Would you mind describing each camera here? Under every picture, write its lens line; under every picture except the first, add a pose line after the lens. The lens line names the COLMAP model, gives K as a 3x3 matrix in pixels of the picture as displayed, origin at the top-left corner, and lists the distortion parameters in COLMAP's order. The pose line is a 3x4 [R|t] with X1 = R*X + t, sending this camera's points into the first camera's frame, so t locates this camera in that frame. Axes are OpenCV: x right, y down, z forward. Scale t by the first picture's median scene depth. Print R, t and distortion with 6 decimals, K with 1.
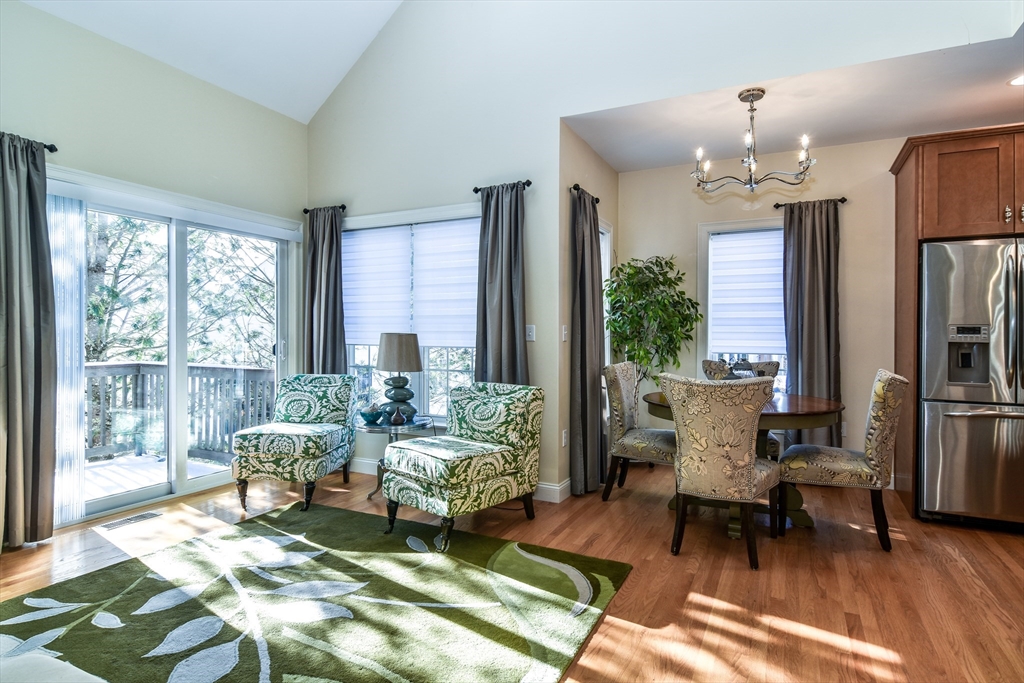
lens RADIAL K [[553.2, 0, 508.3], [0, 553.2, 340.0], [0, 0, 1]] dist [0.010371, -0.010588]
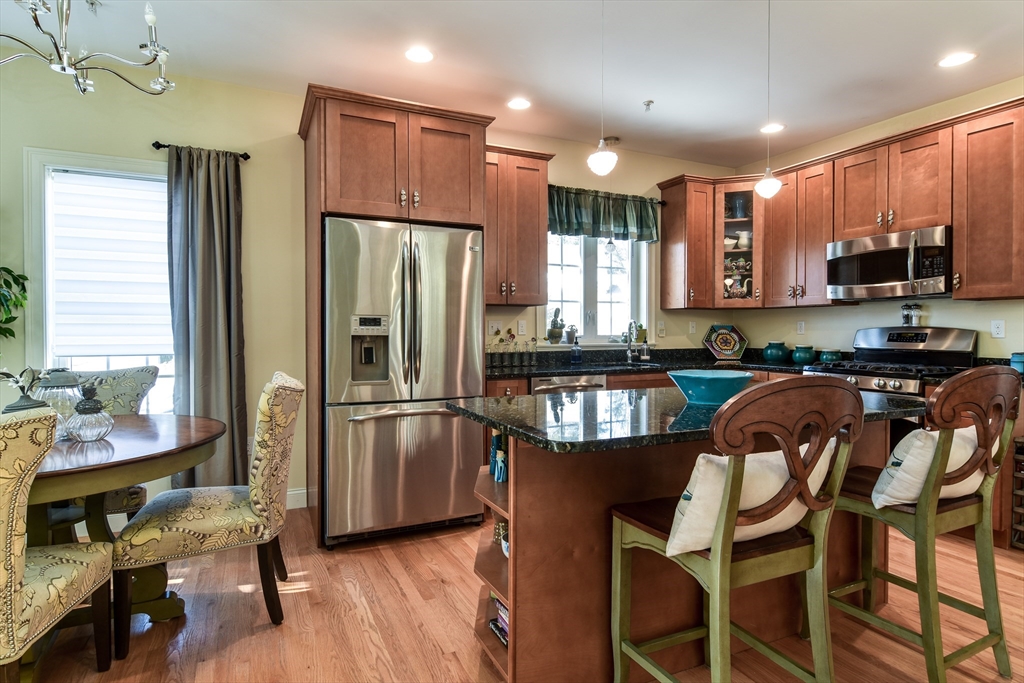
lens RADIAL K [[553.2, 0, 508.3], [0, 553.2, 331.2], [0, 0, 1]] dist [0.010371, -0.010588]
pose [[0.616630, -0.006137, 0.787229, 0.268992], [0.007277, 0.999971, 0.002096, -0.002841], [-0.787220, 0.004437, 0.616657, 0.279824]]
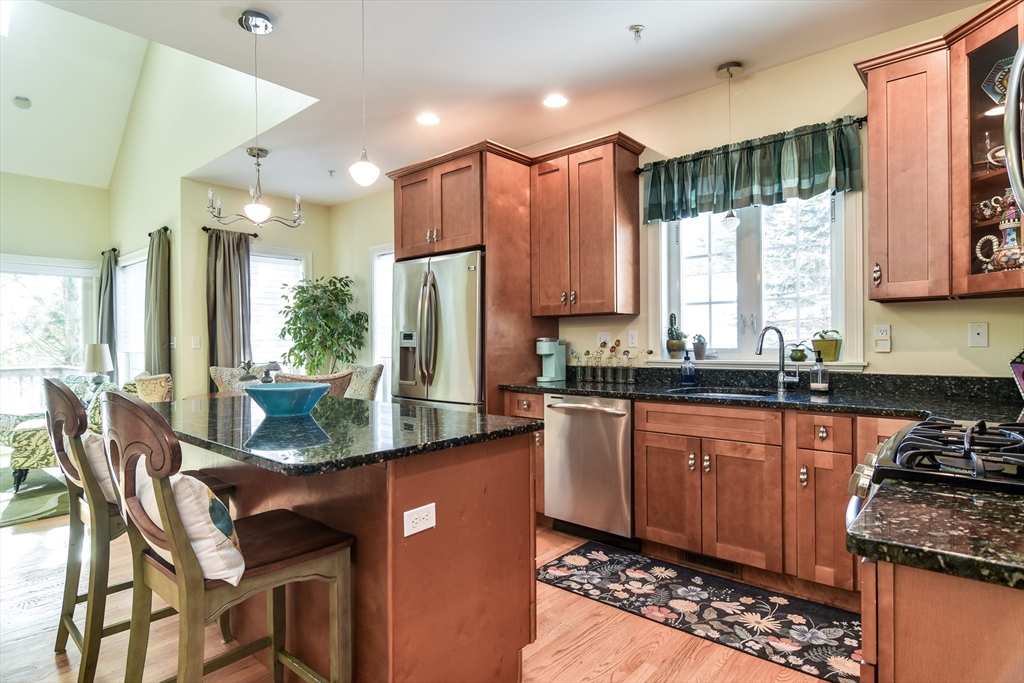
lens RADIAL K [[553.2, 0, 511.5], [0, 553.2, 334.5], [0, 0, 1]] dist [0.010371, -0.010588]
pose [[0.966410, -0.012581, -0.256697, 1.312233], [0.006440, 0.999673, -0.024749, 0.008078], [0.256925, 0.022265, 0.966175, -0.065189]]
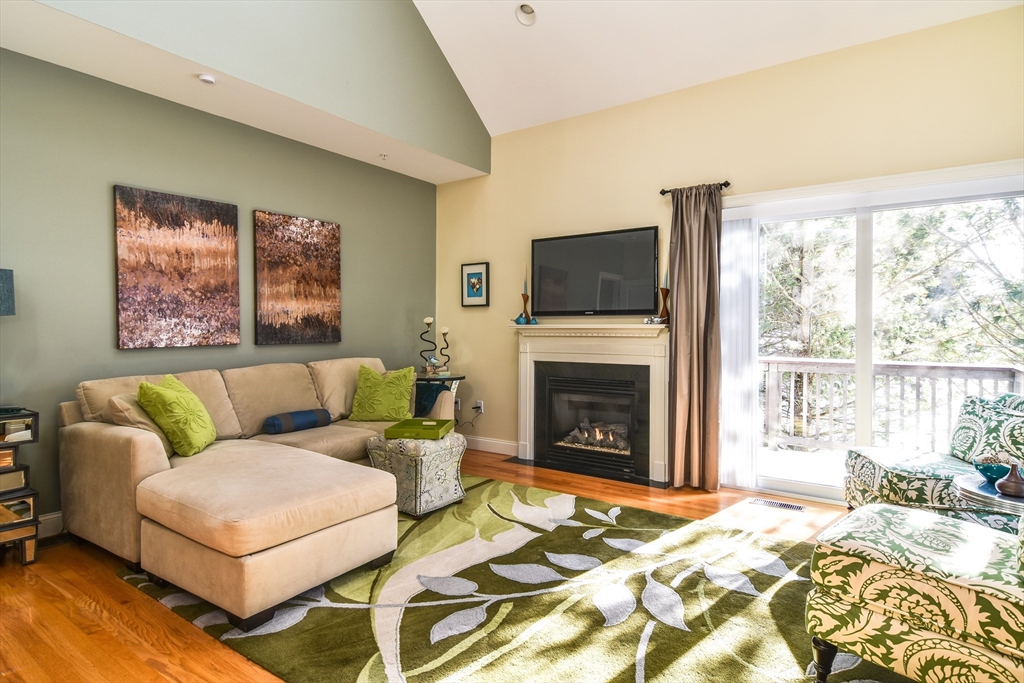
lens RADIAL K [[553.2, 0, 502.8], [0, 553.2, 338.3], [0, 0, 1]] dist [0.010371, -0.010588]
pose [[-0.149731, 0.013552, -0.988634, 0.456263], [-0.017031, 0.999722, 0.016284, -0.003808], [0.988580, 0.019275, -0.149458, 0.642362]]
